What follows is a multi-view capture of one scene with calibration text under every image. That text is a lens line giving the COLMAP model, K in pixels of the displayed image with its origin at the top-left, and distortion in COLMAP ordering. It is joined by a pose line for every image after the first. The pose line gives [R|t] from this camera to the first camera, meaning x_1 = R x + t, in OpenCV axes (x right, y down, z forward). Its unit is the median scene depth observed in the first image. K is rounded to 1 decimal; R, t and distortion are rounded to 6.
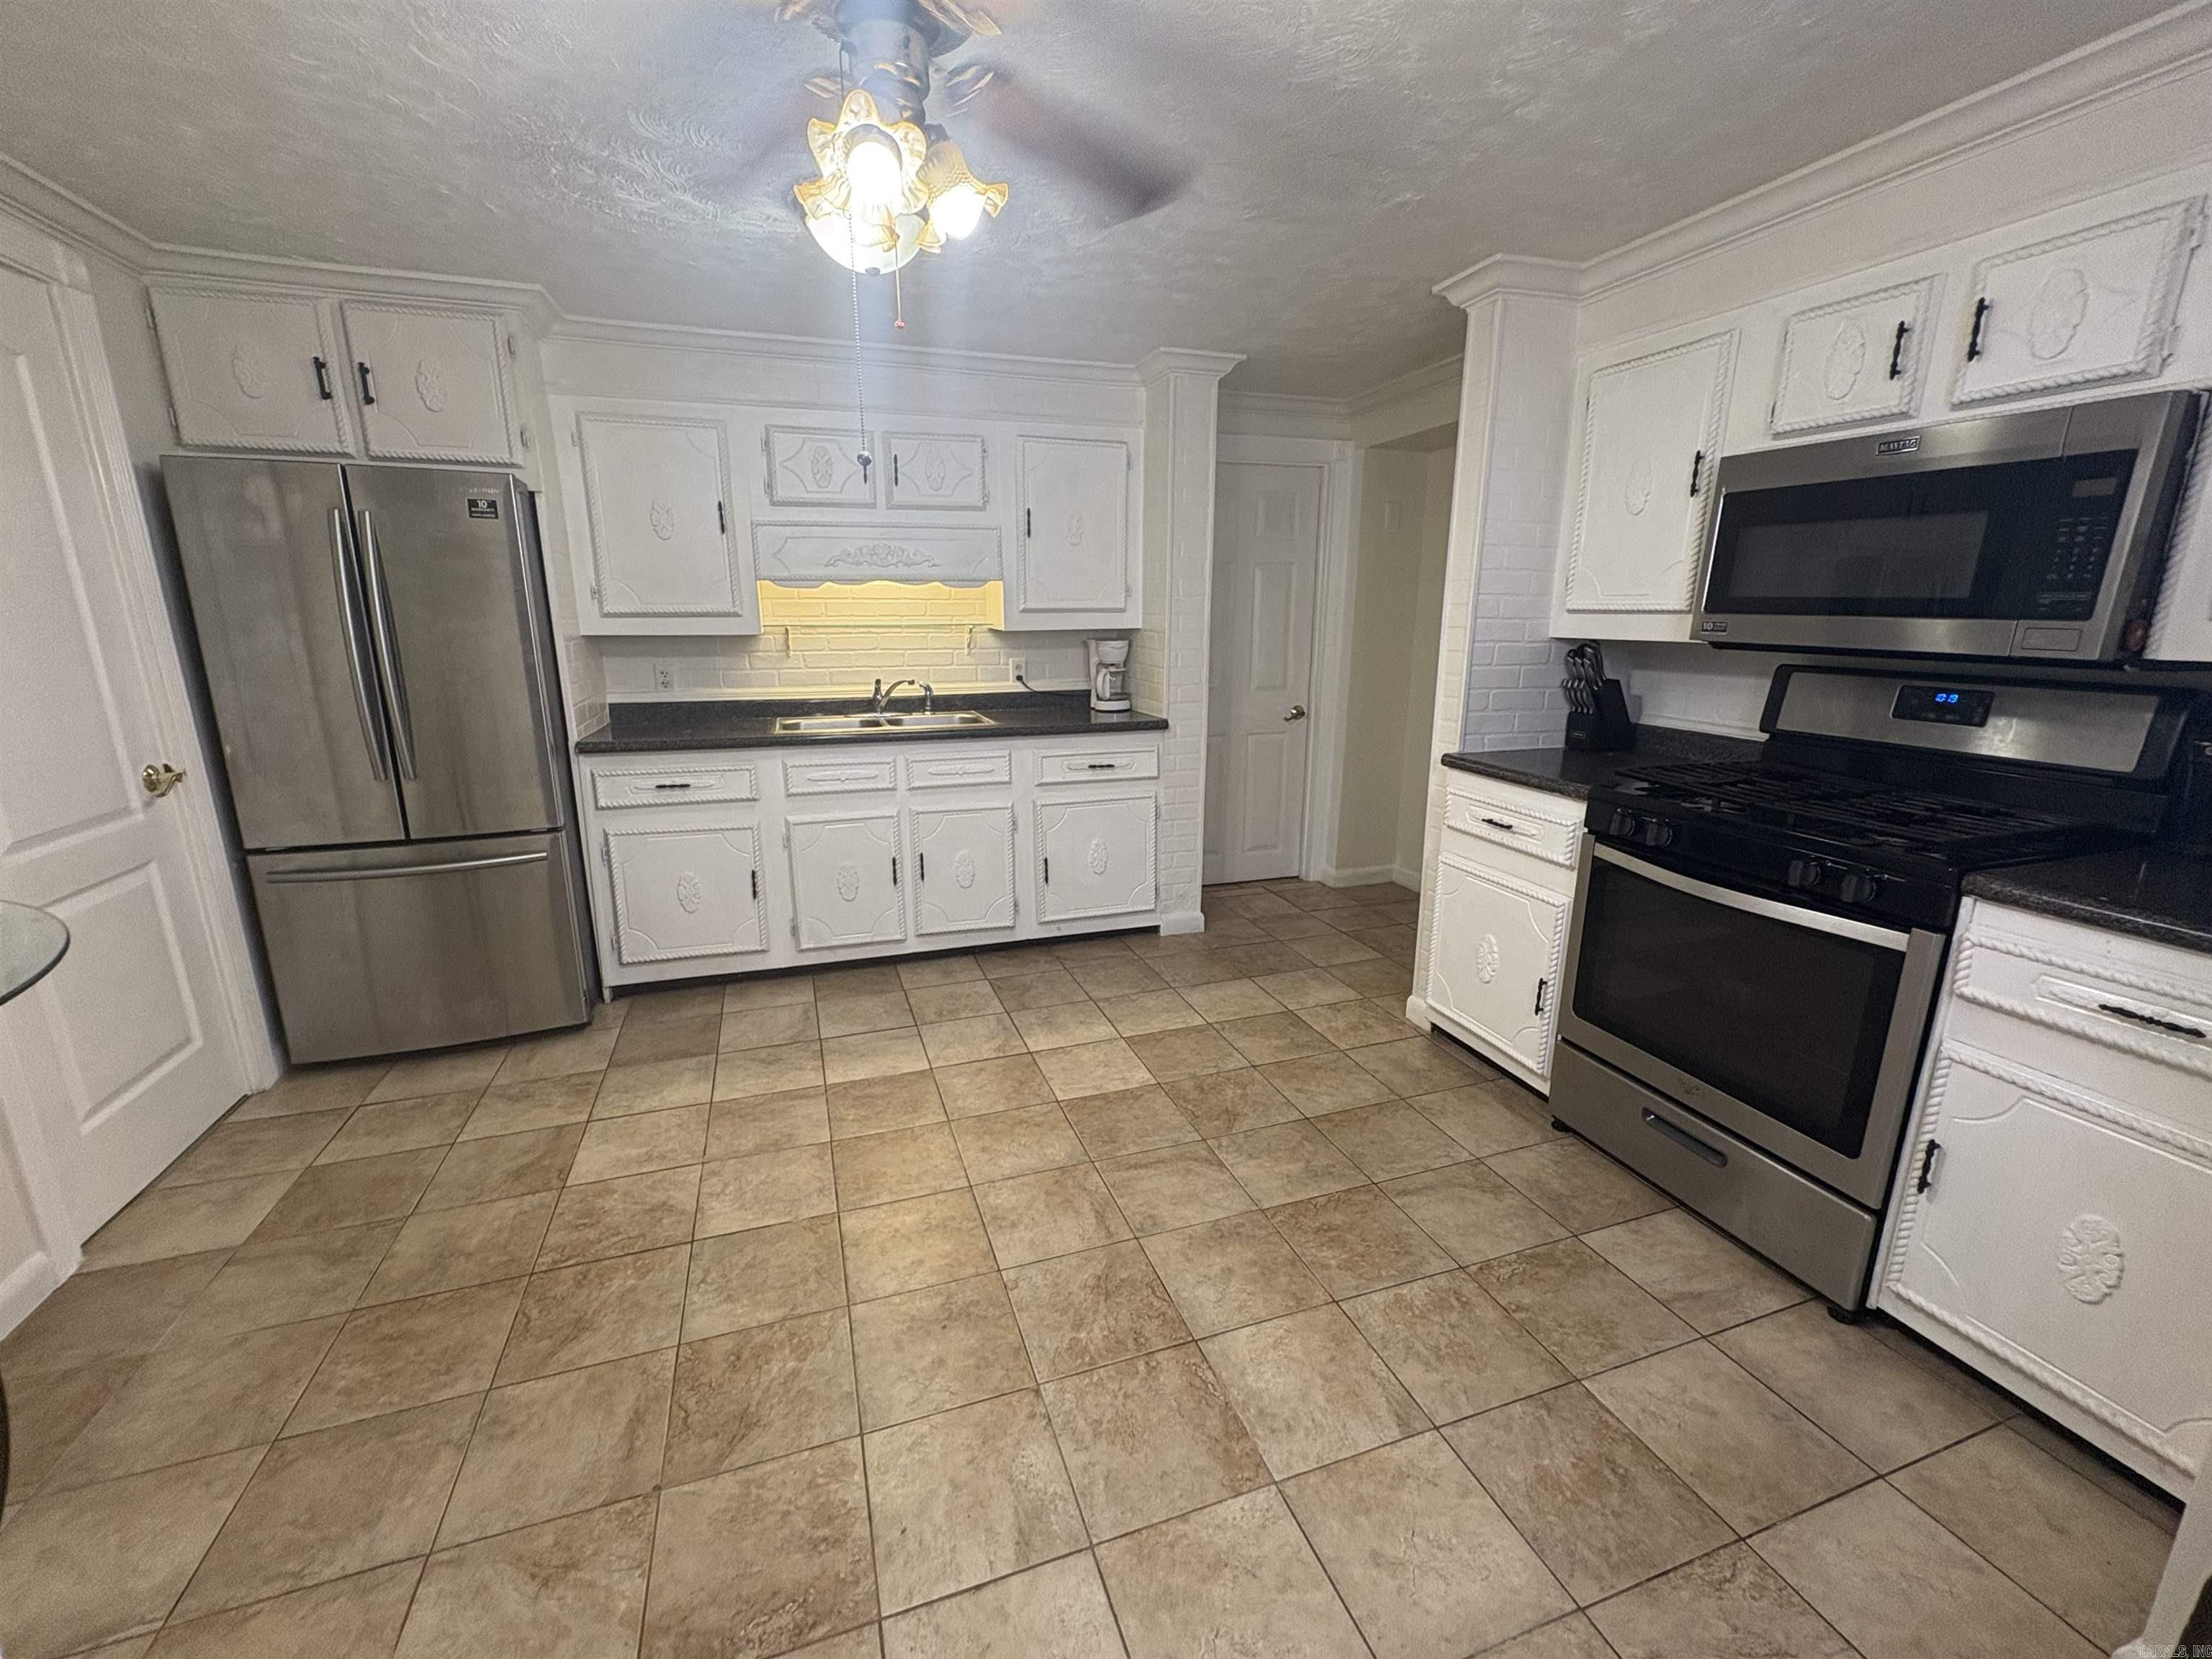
lens RADIAL K [[891.5, 0, 1091.0], [0, 891.5, 824.8], [0, 0, 1]] dist [-0.000848, -0.000178]
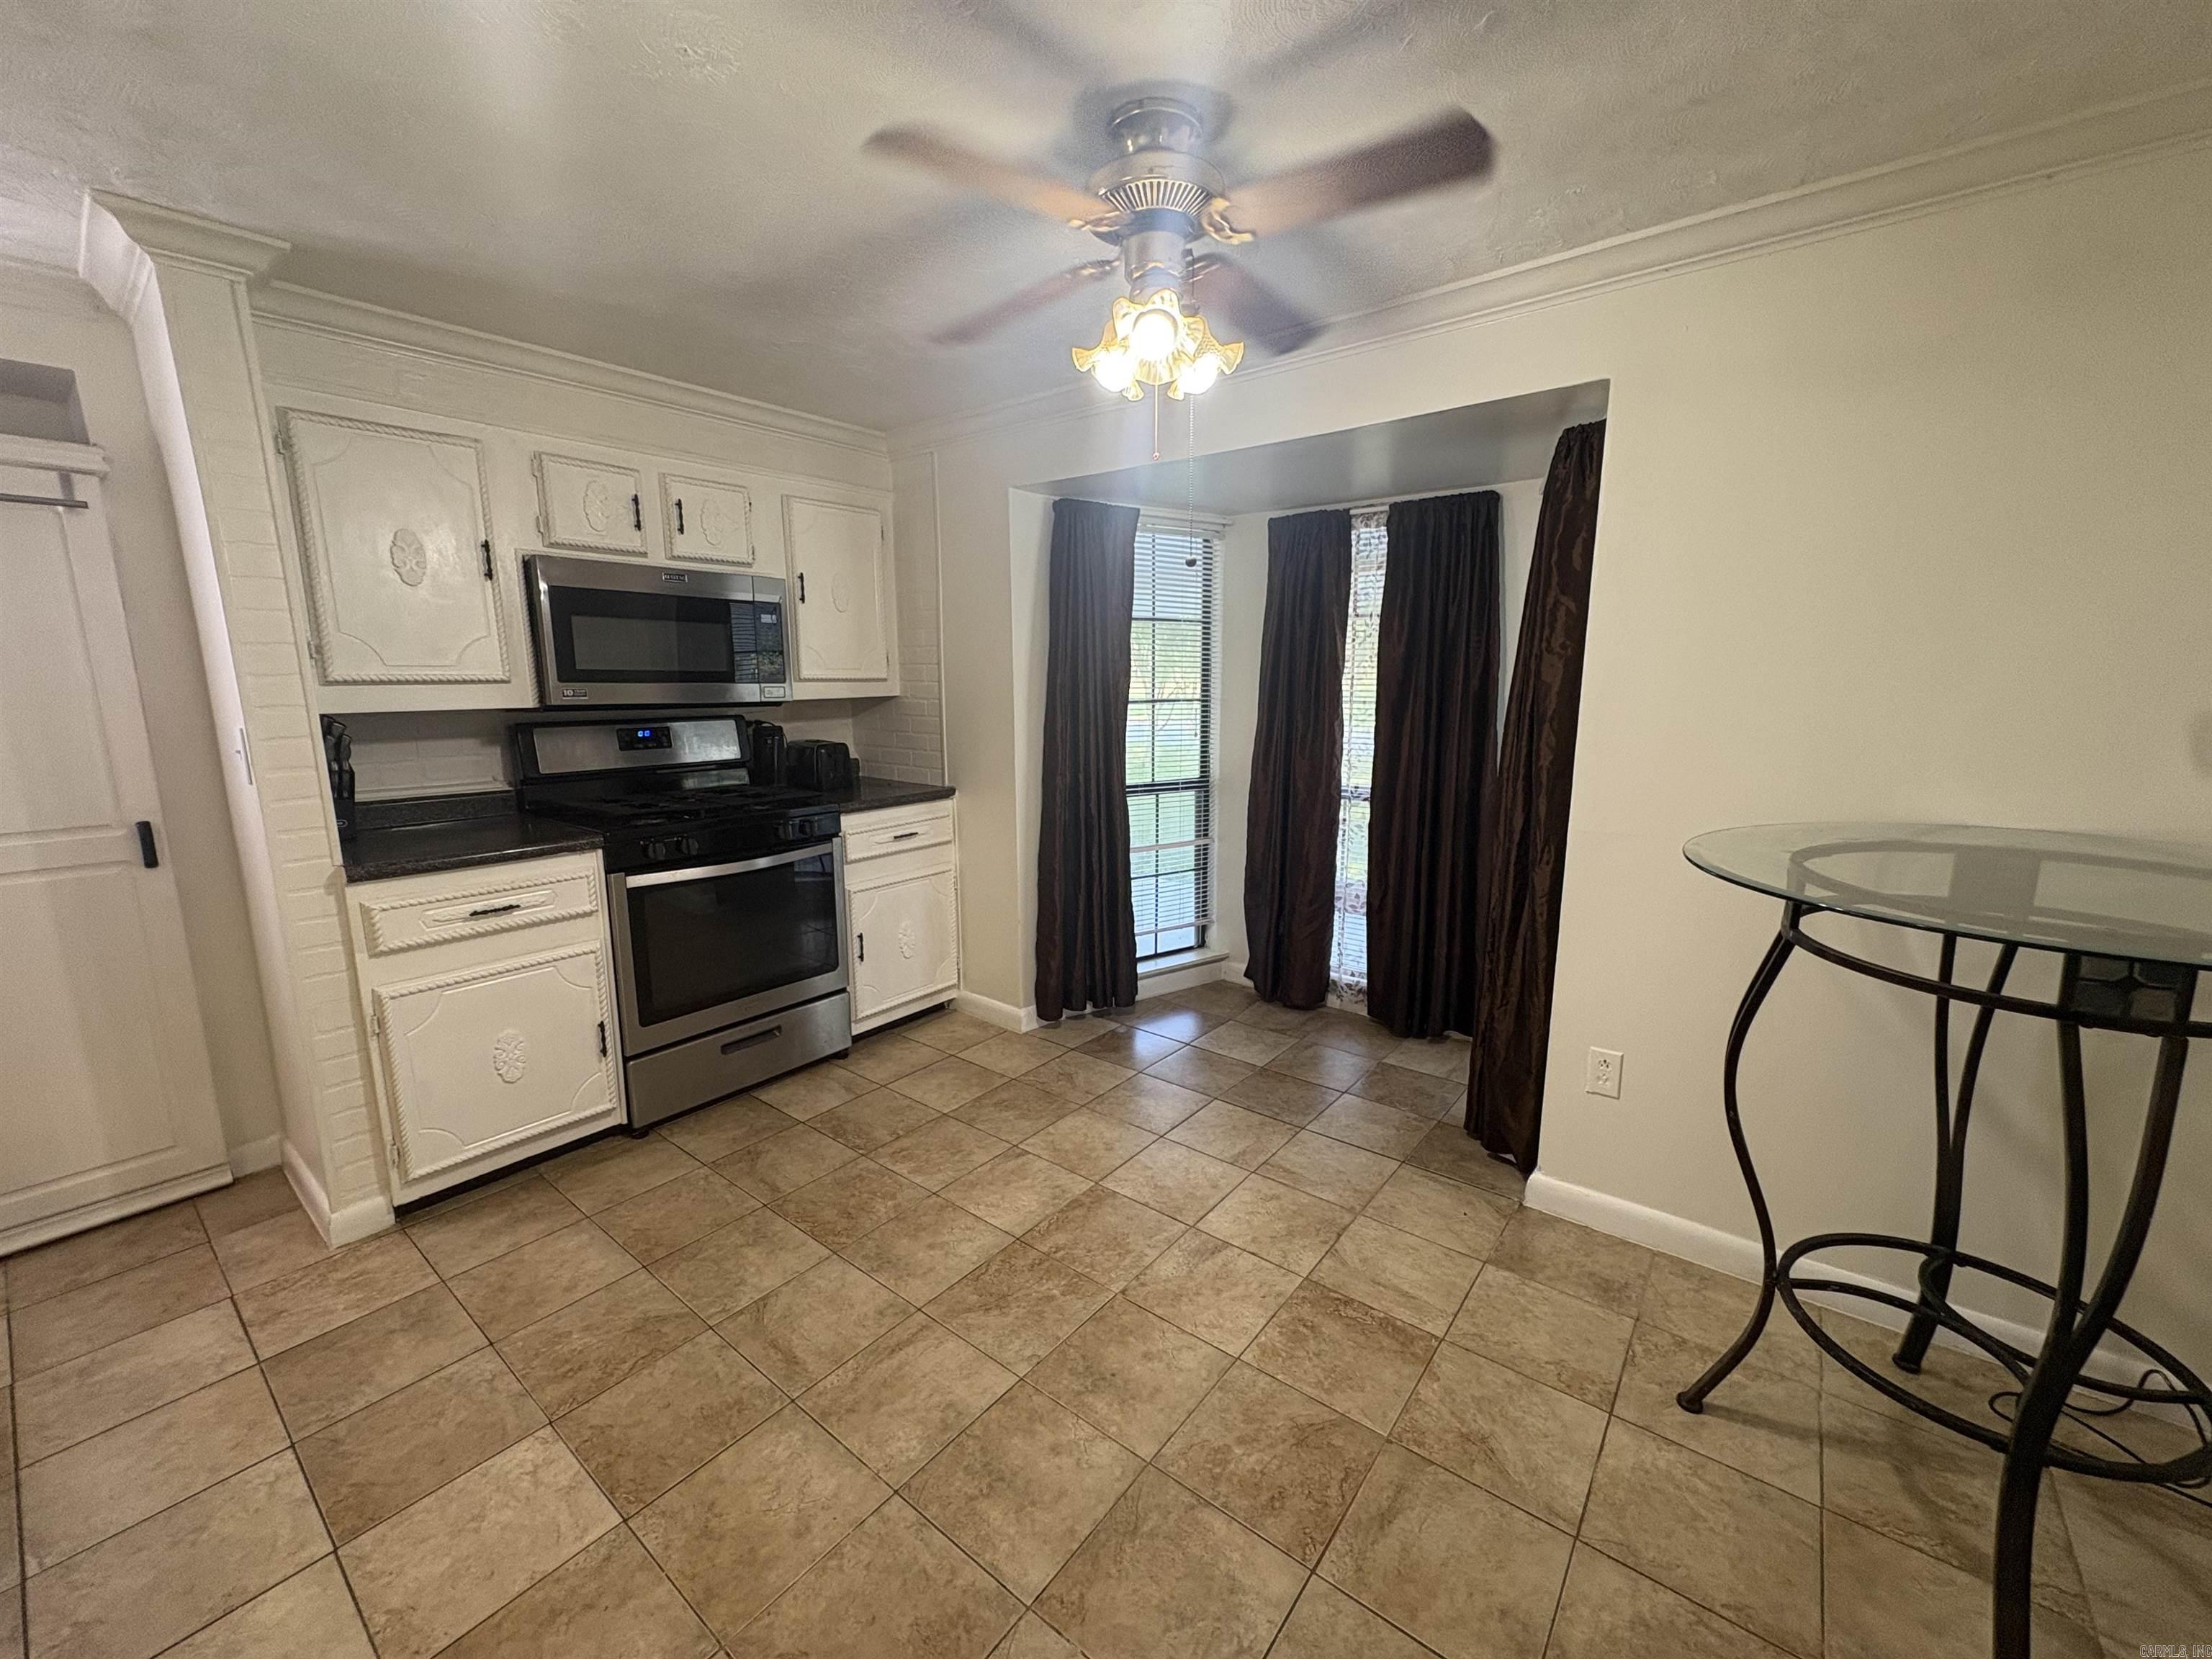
lens RADIAL K [[891.5, 0, 1097.4], [0, 891.5, 837.1], [0, 0, 1]] dist [-0.000848, -0.000178]
pose [[-0.533841, -0.151631, 0.831879, -0.871828], [0.201810, 0.932515, 0.299482, -0.306232], [-0.821150, 0.327756, -0.467214, 1.236044]]
